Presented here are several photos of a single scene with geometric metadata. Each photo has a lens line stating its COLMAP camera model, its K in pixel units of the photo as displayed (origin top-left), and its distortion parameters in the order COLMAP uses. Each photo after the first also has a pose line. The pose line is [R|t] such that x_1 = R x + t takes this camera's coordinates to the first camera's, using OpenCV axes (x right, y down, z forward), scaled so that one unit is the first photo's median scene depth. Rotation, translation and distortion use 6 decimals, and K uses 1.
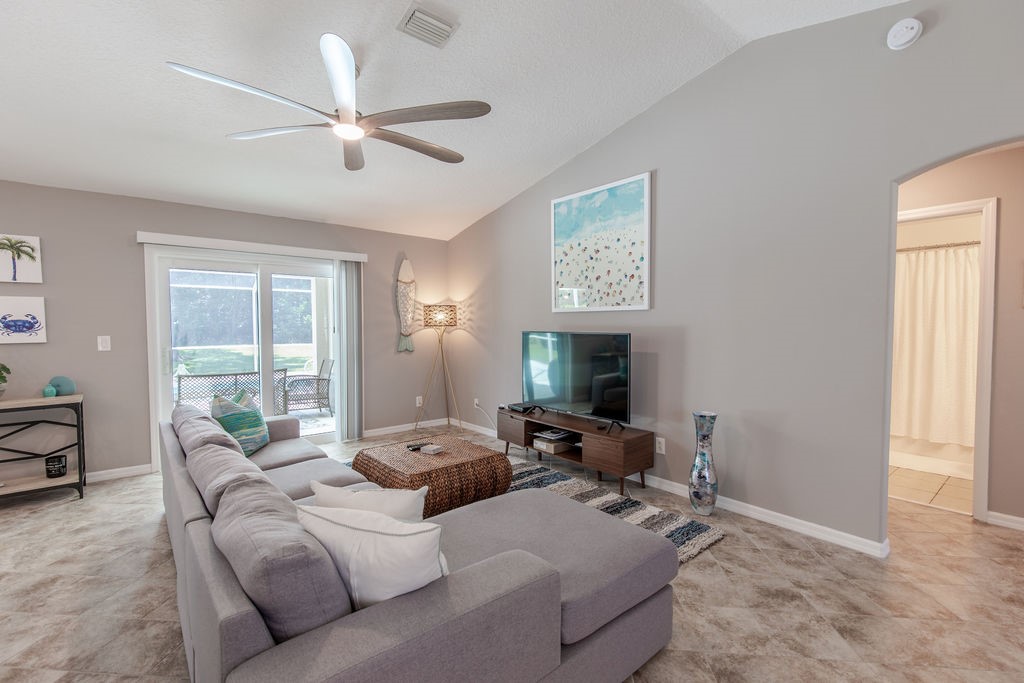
lens RADIAL K [[457.0, 0, 507.8], [0, 457.0, 341.6], [0, 0, 1]] dist [0.005198, -0.000240]
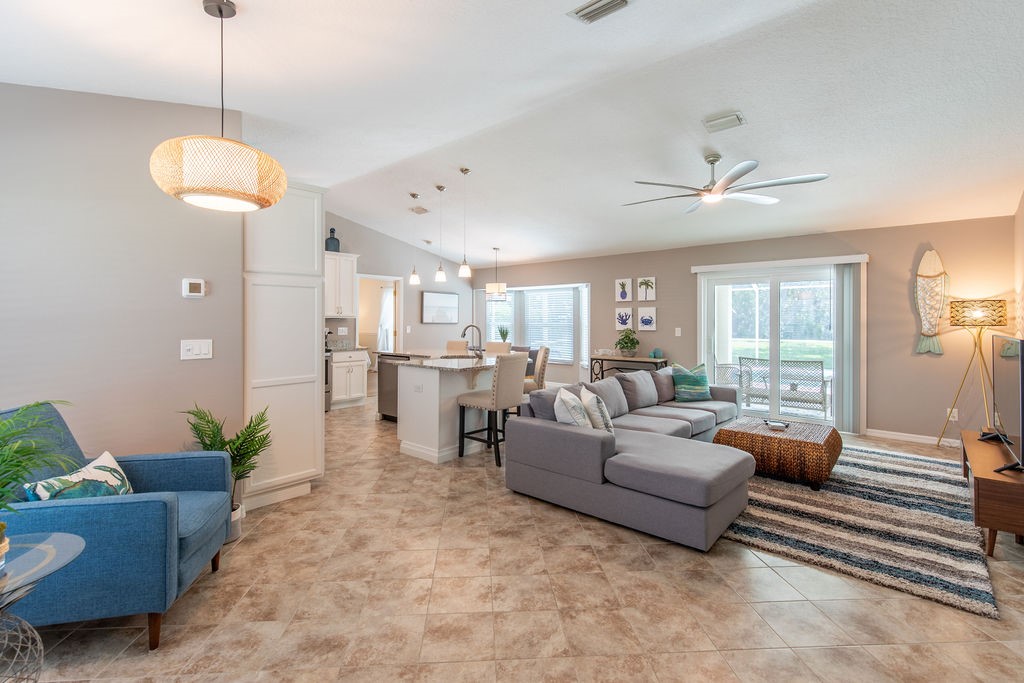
lens RADIAL K [[465.7, 0, 505.5], [0, 465.7, 317.8], [0, 0, 1]] dist [0.001929, -0.000164]
pose [[0.146824, -0.000346, -0.989162, 0.765344], [-0.039688, 0.999193, -0.006241, -0.013243], [0.988366, 0.040174, 0.146692, 0.072322]]
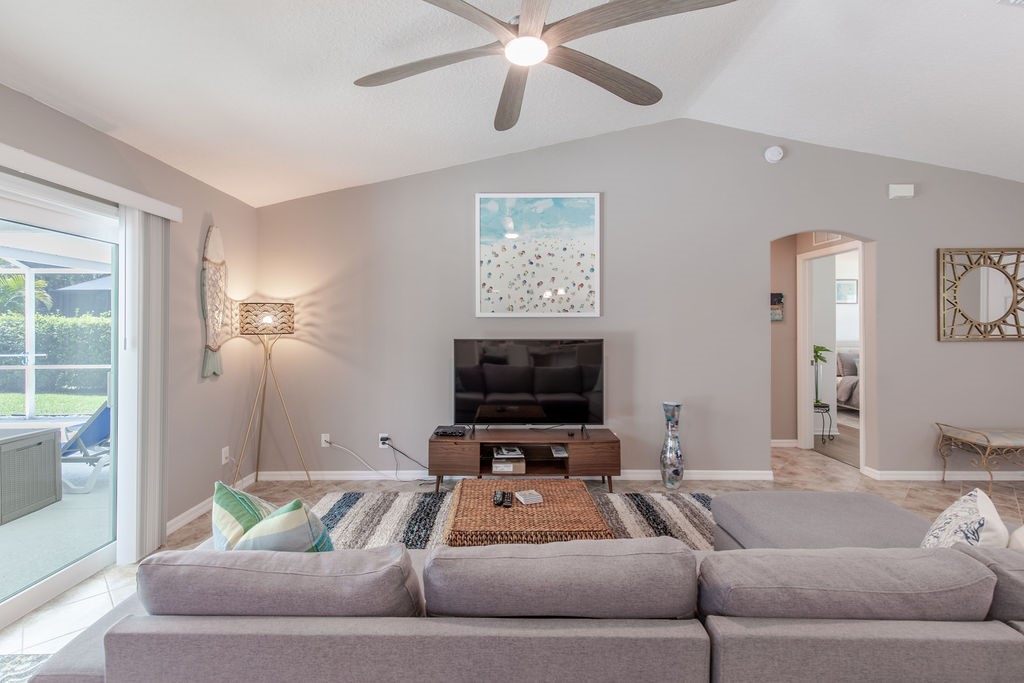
lens RADIAL K [[461.6, 0, 506.7], [0, 461.6, 324.5], [0, 0, 1]] dist [0.007218, -0.000047]
pose [[0.642911, 0.005624, 0.765920, -0.616851], [0.031593, 0.998927, -0.033853, -0.019311], [-0.765289, 0.045962, 0.642044, 0.417337]]
